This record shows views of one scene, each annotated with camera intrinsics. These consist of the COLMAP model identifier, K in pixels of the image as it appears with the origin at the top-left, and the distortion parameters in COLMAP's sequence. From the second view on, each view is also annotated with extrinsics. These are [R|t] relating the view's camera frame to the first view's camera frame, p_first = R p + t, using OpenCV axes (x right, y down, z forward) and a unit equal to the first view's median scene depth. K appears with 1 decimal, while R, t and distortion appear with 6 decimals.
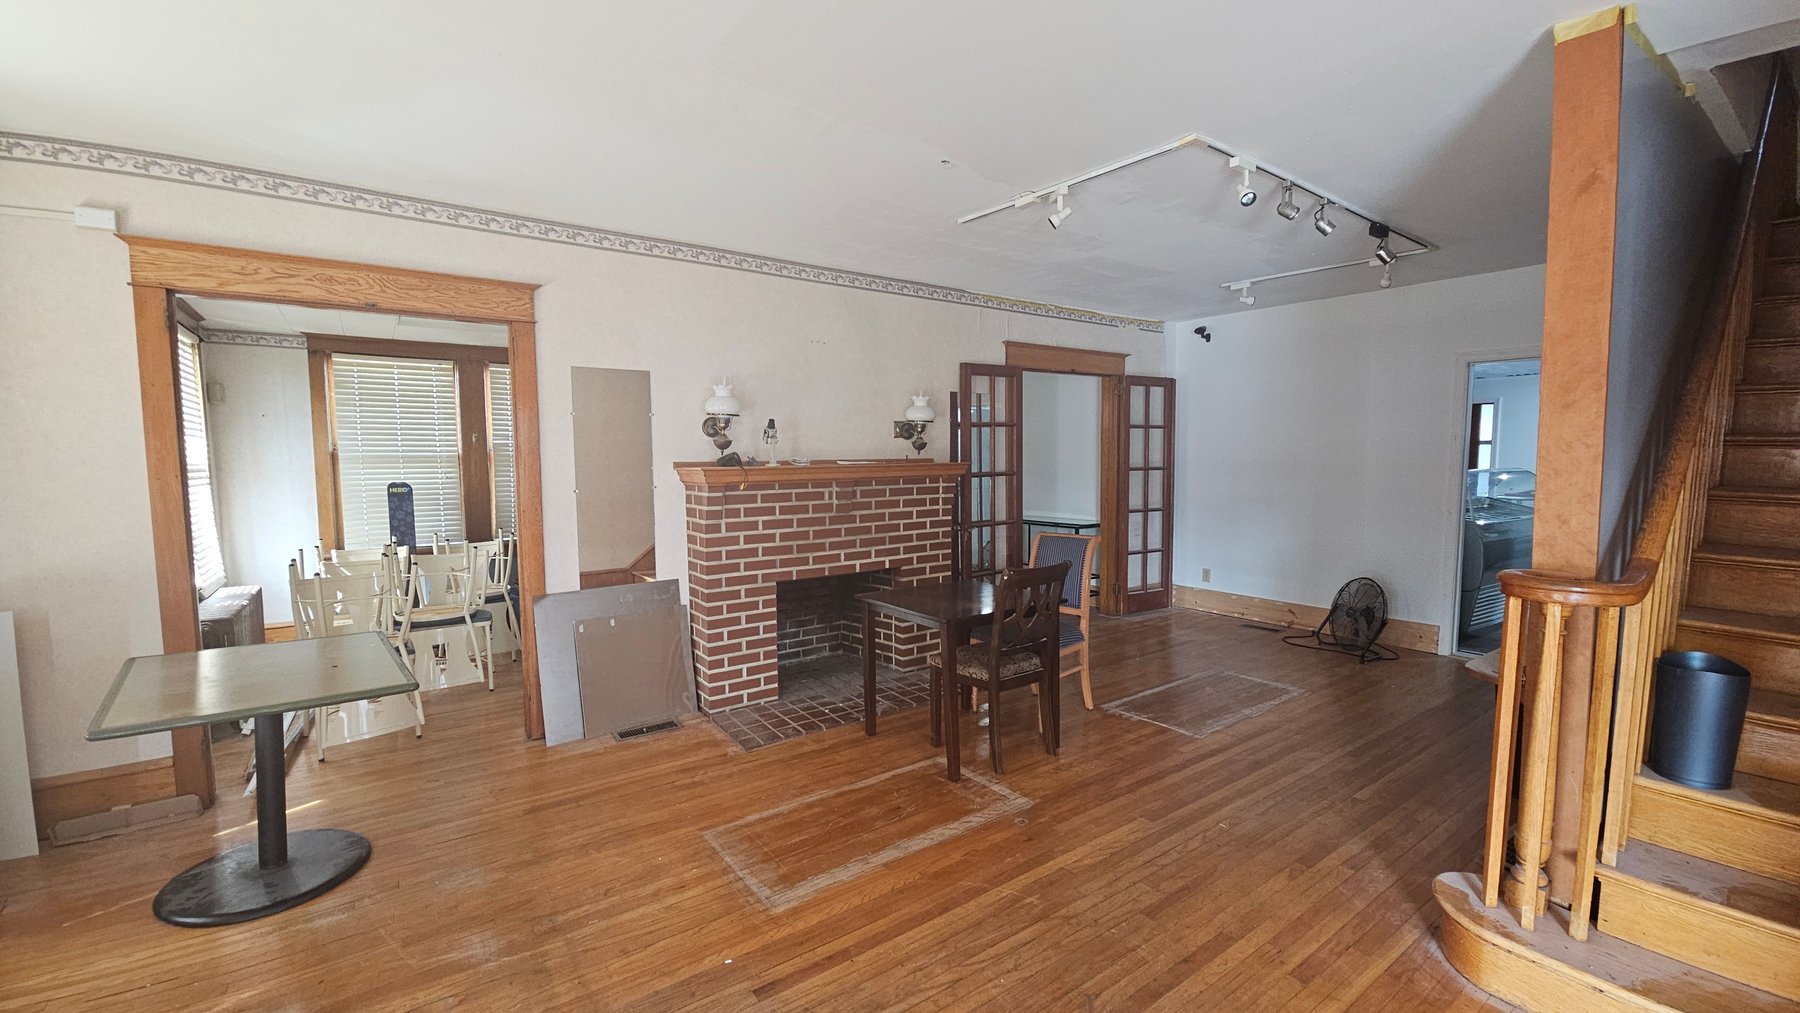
lens RADIAL K [[737.1, 0, 894.2], [0, 737.1, 512.6], [0, 0, 1]] dist [0.000231, -0.000344]
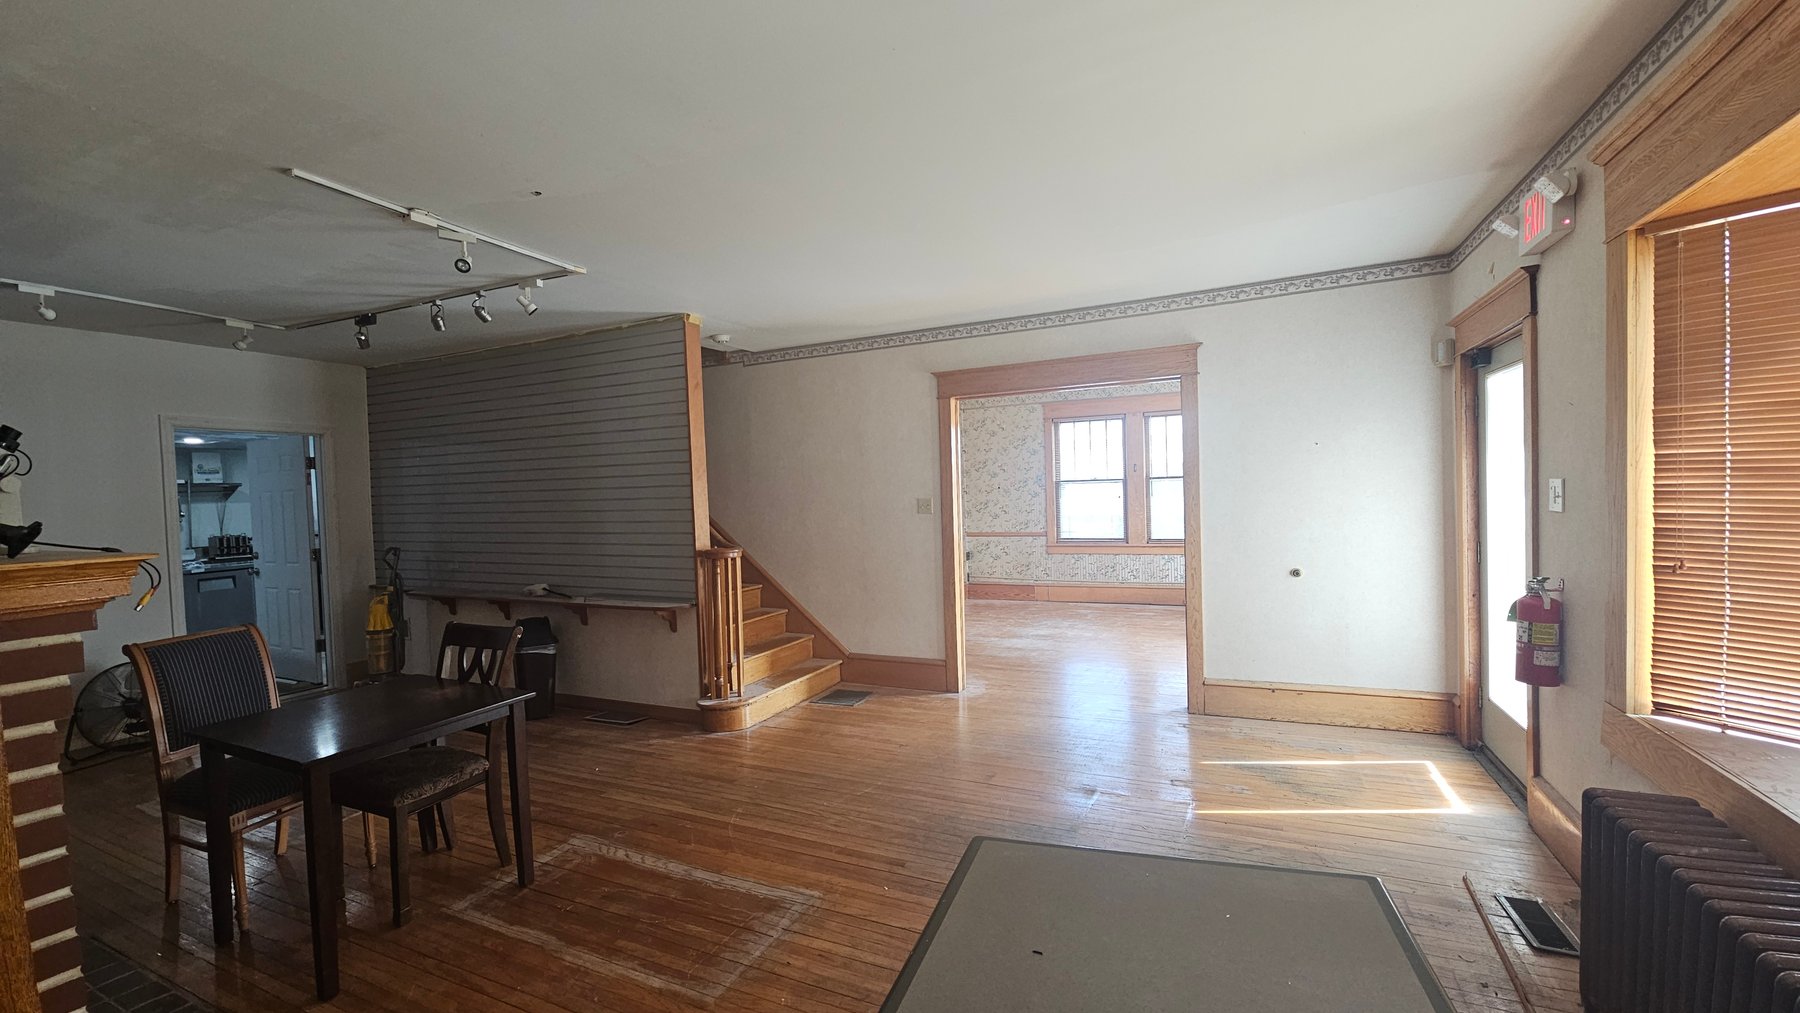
lens RADIAL K [[737.1, 0, 894.2], [0, 737.1, 510.3], [0, 0, 1]] dist [0.000231, -0.000344]
pose [[-0.487110, -0.004251, 0.873331, -0.971593], [0.106210, 0.992277, 0.064069, -0.085708], [-0.866859, 0.123965, -0.482896, 1.102535]]
